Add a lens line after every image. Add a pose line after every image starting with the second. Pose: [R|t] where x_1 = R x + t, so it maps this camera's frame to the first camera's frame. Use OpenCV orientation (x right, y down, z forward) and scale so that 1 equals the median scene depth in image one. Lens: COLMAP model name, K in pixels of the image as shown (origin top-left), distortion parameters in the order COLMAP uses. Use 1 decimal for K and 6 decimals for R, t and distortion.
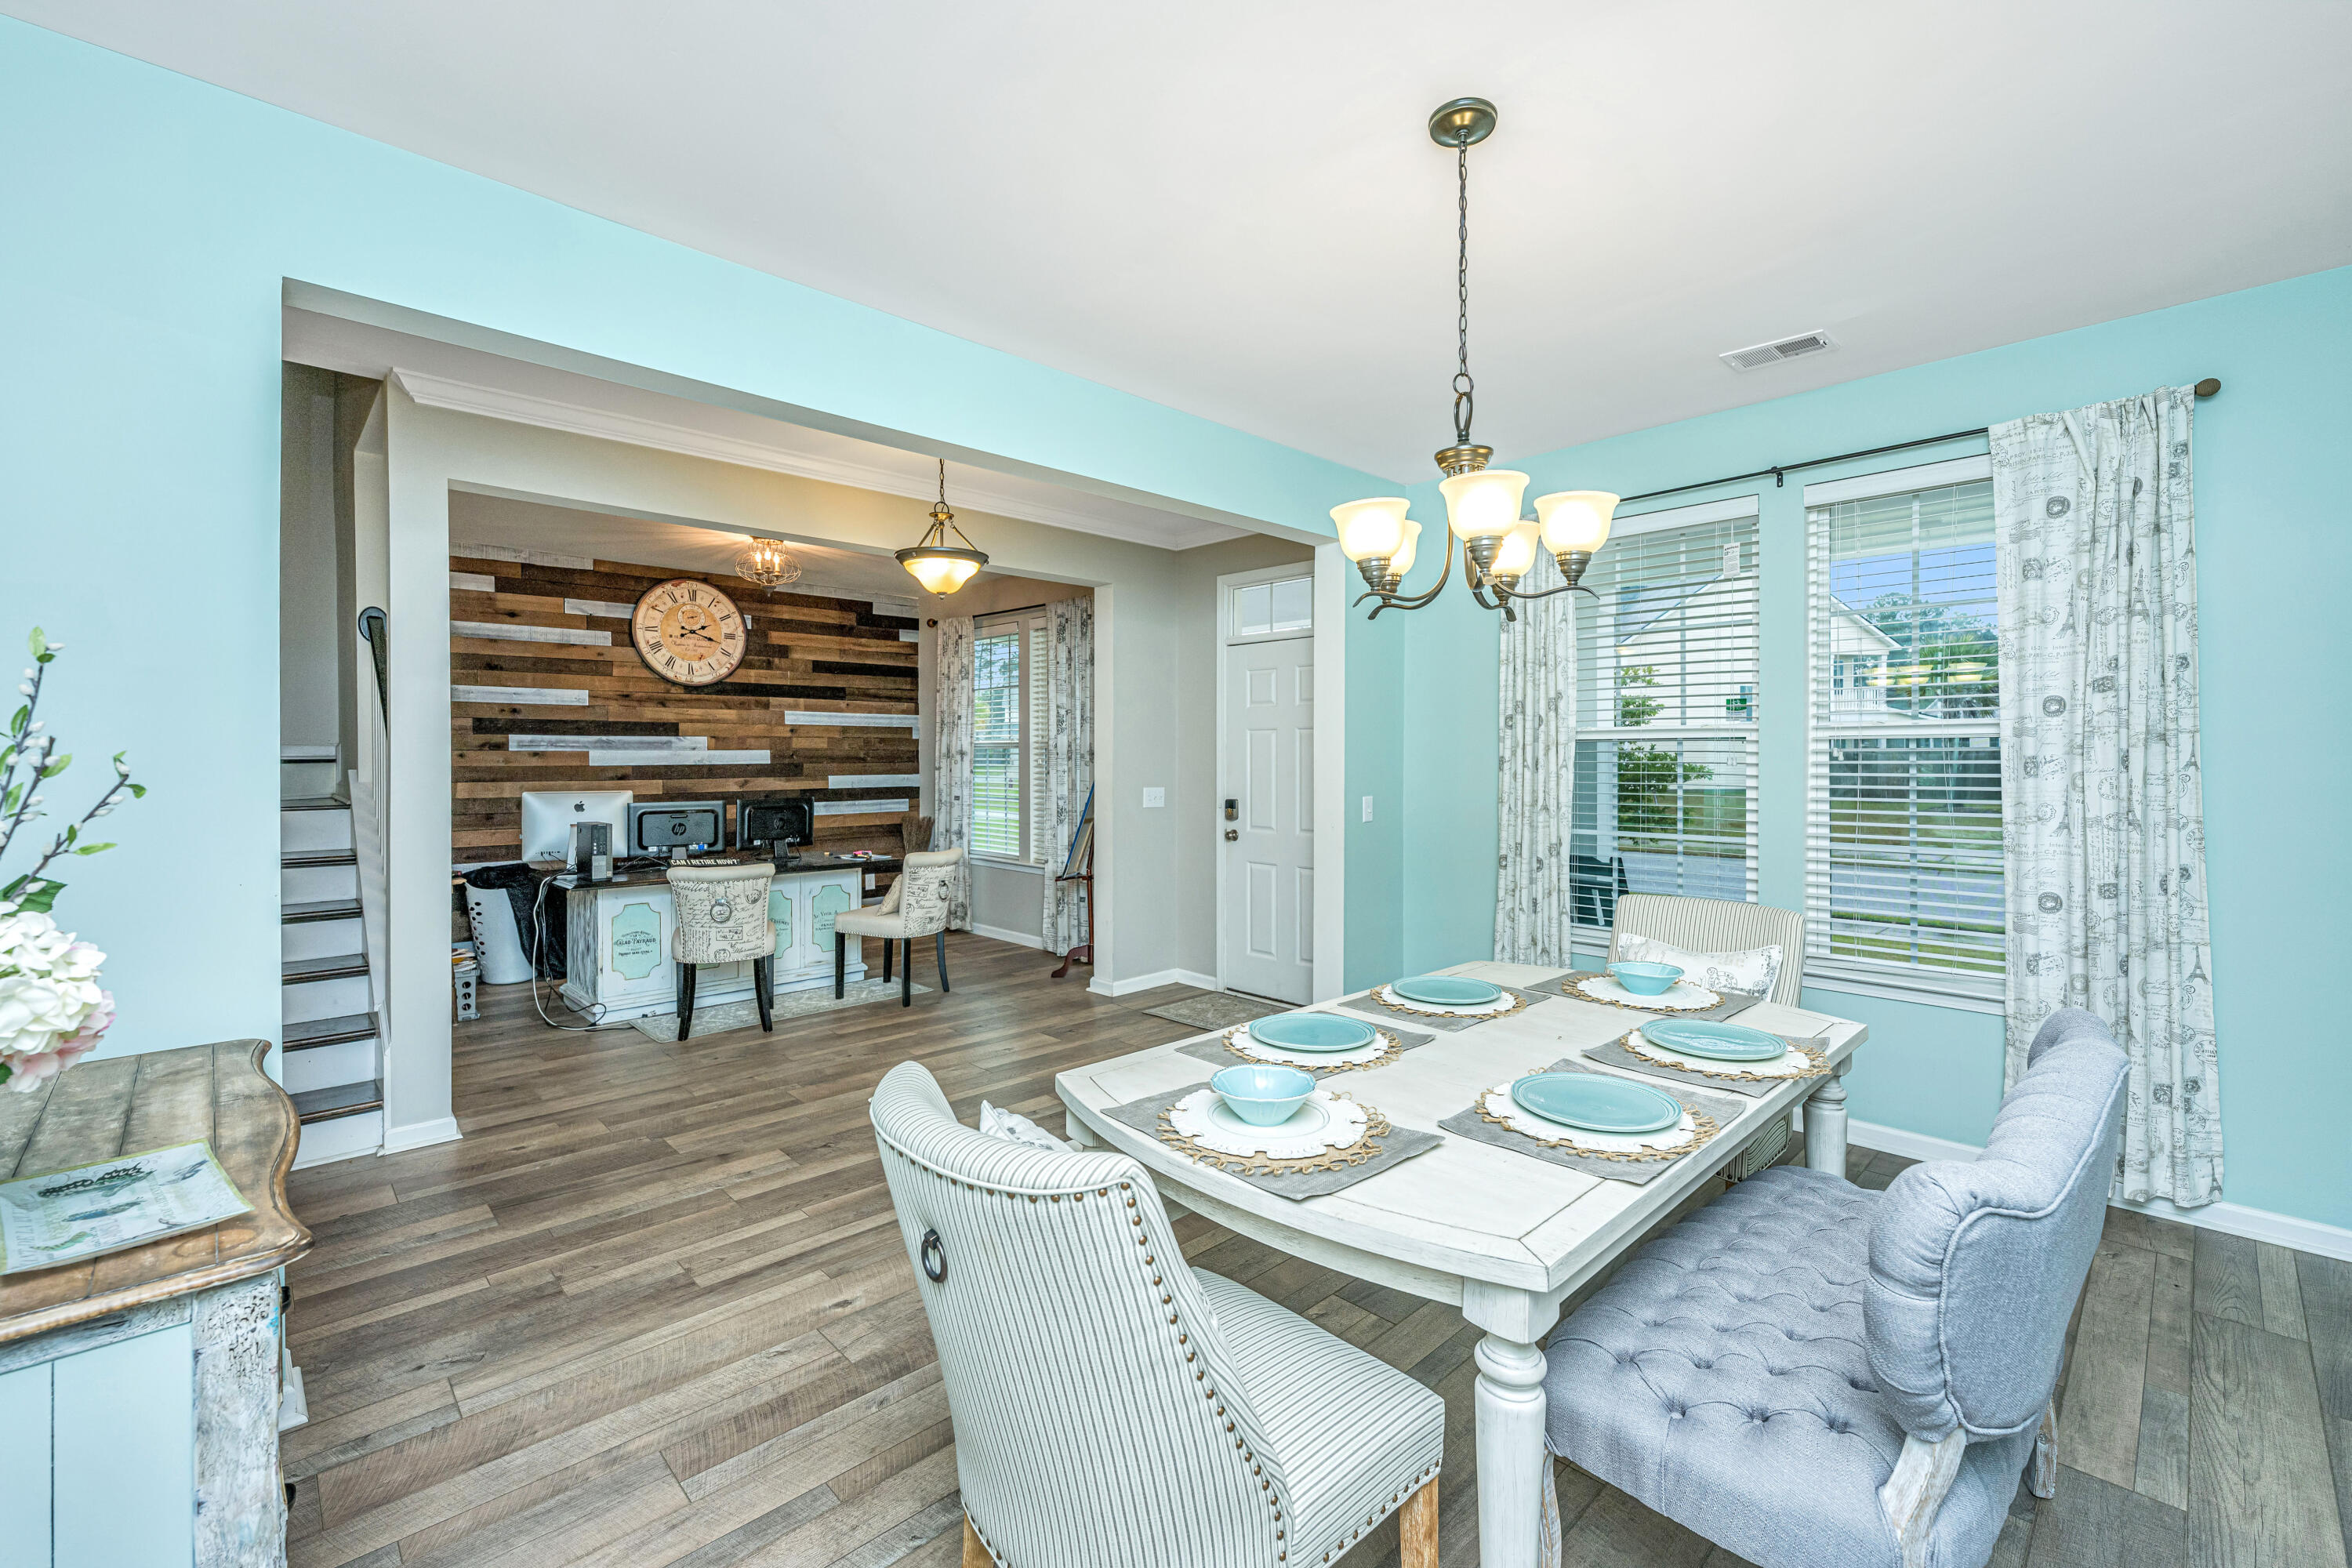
lens RADIAL K [[953.3, 0, 1088.8], [0, 953.3, 771.3], [0, 0, 1]] dist [0.003798, 0.000771]
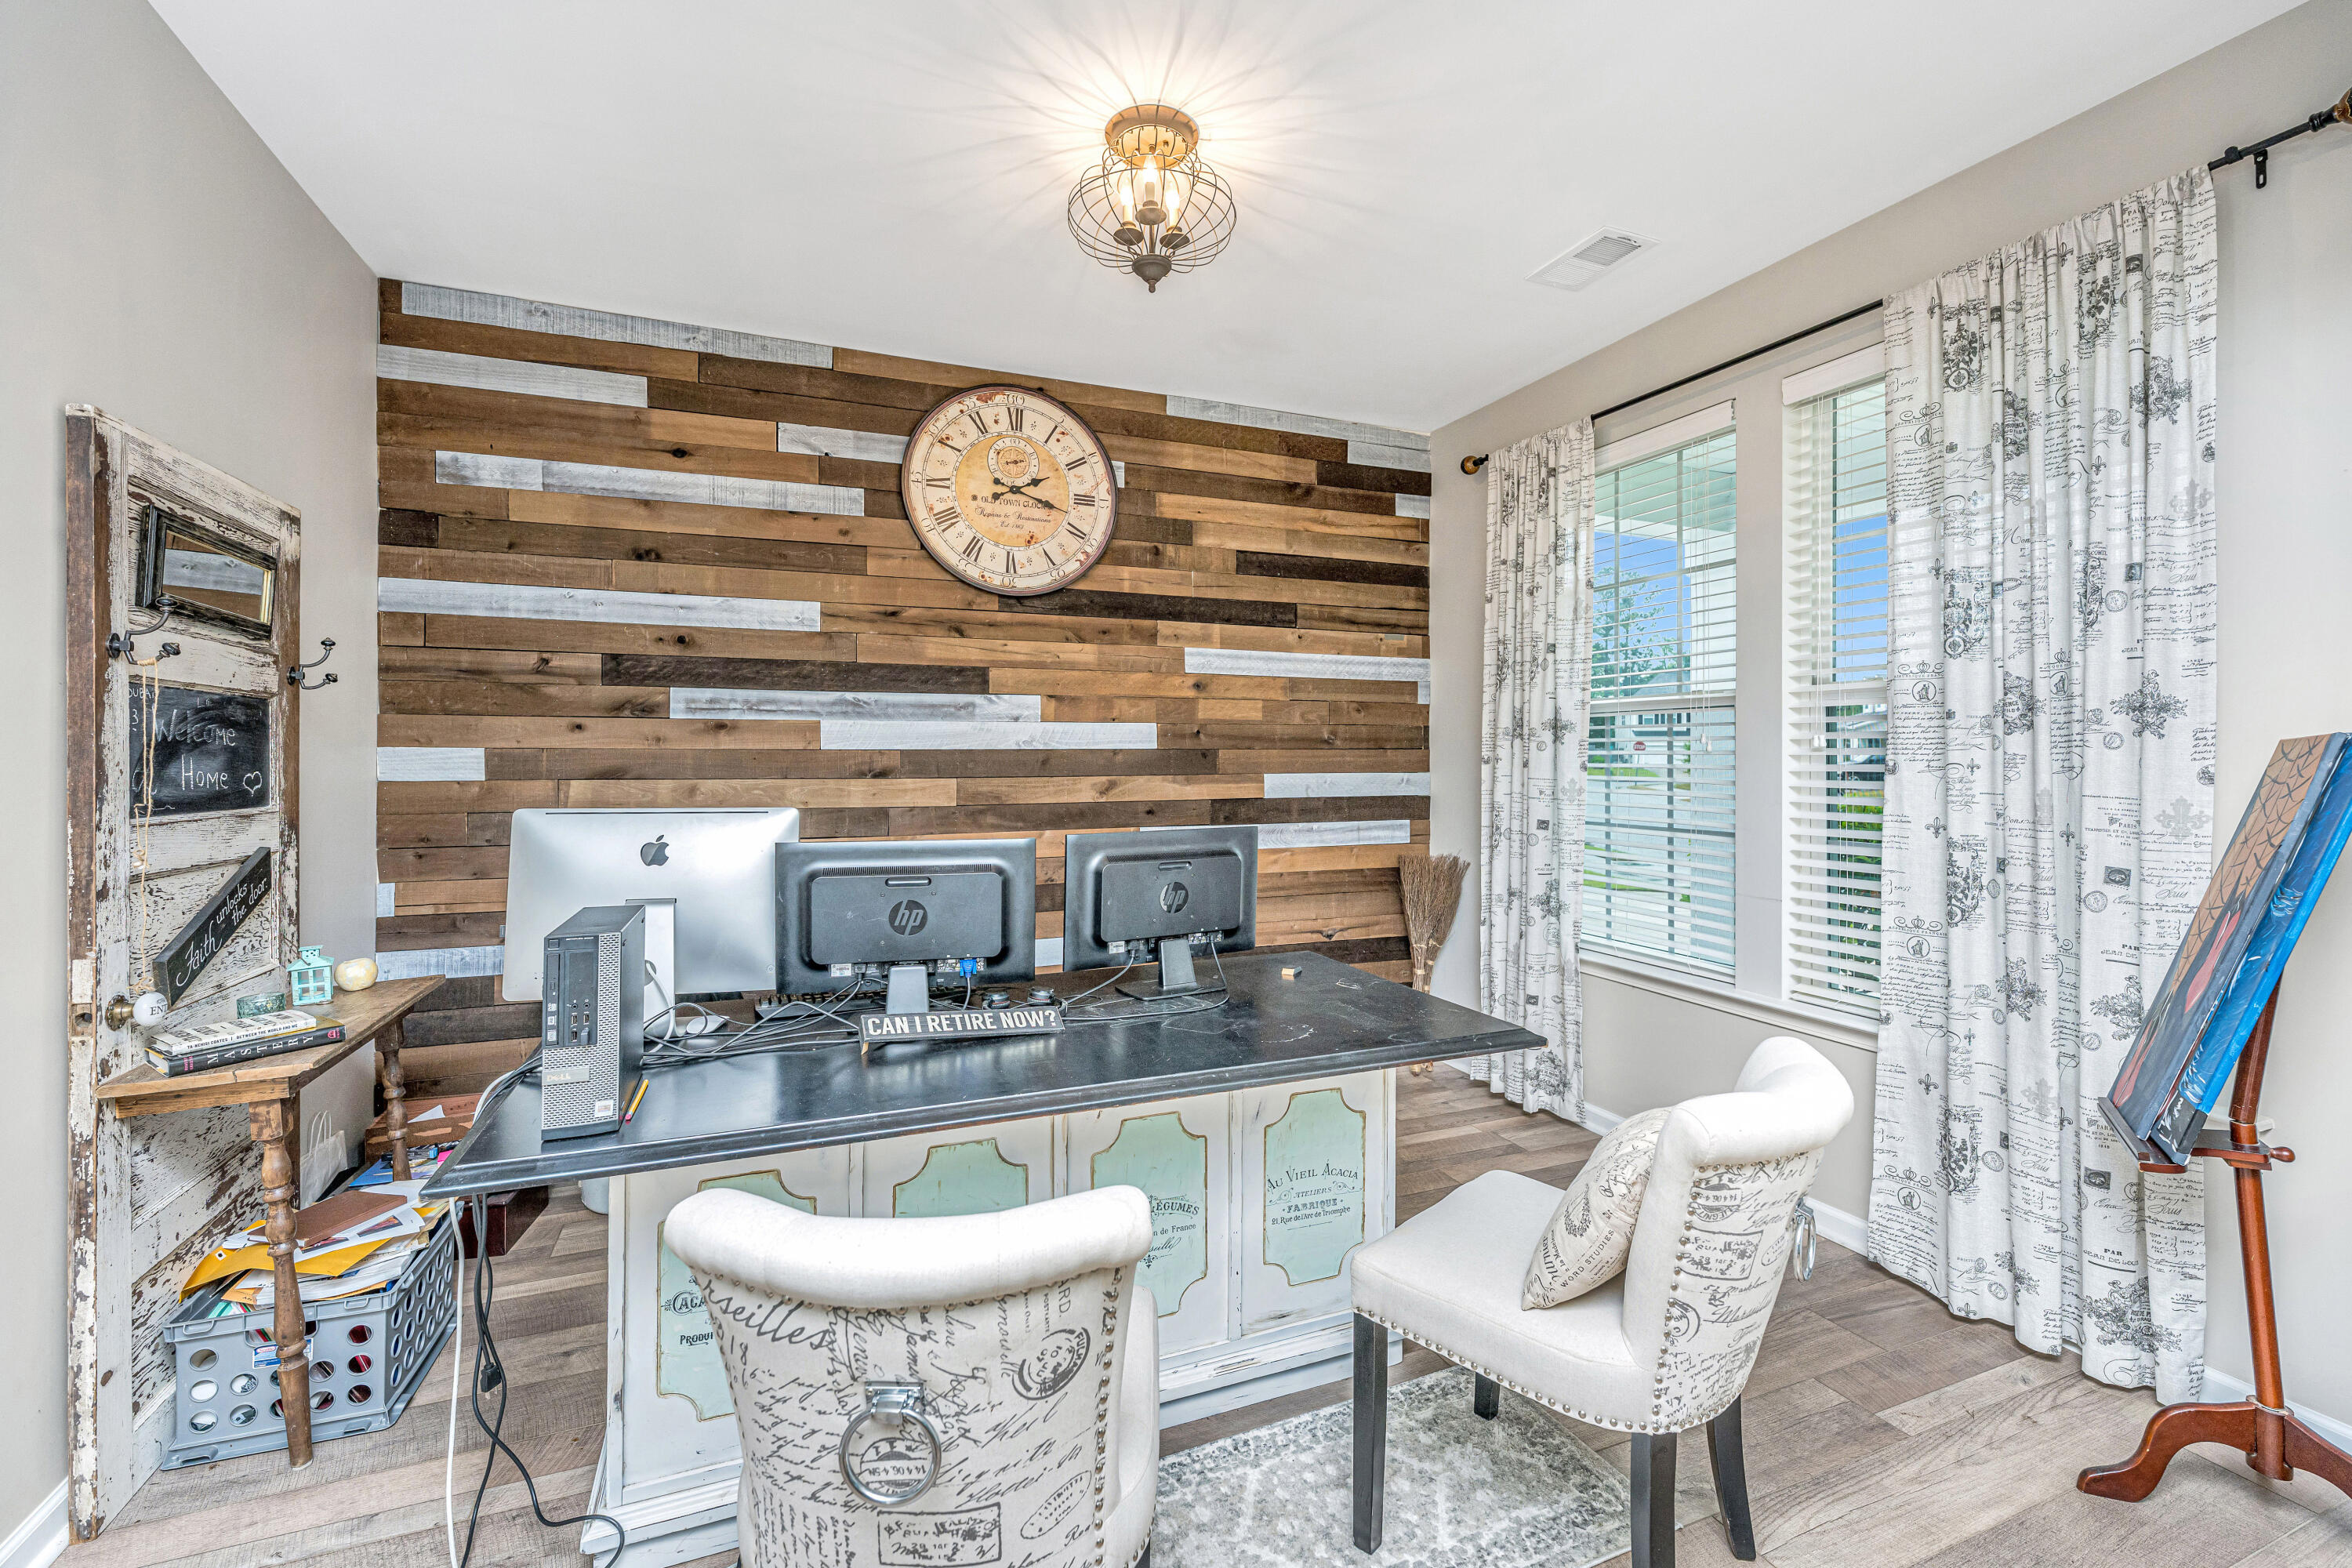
lens RADIAL K [[953.3, 0, 1169.5], [0, 953.3, 768.2], [0, 0, 1]] dist [0.003798, 0.000771]
pose [[0.949878, 0.006665, -0.312551, -0.175882], [-0.007540, 0.999970, -0.001589, 0.003141], [0.312531, 0.003866, 0.949900, 0.540998]]
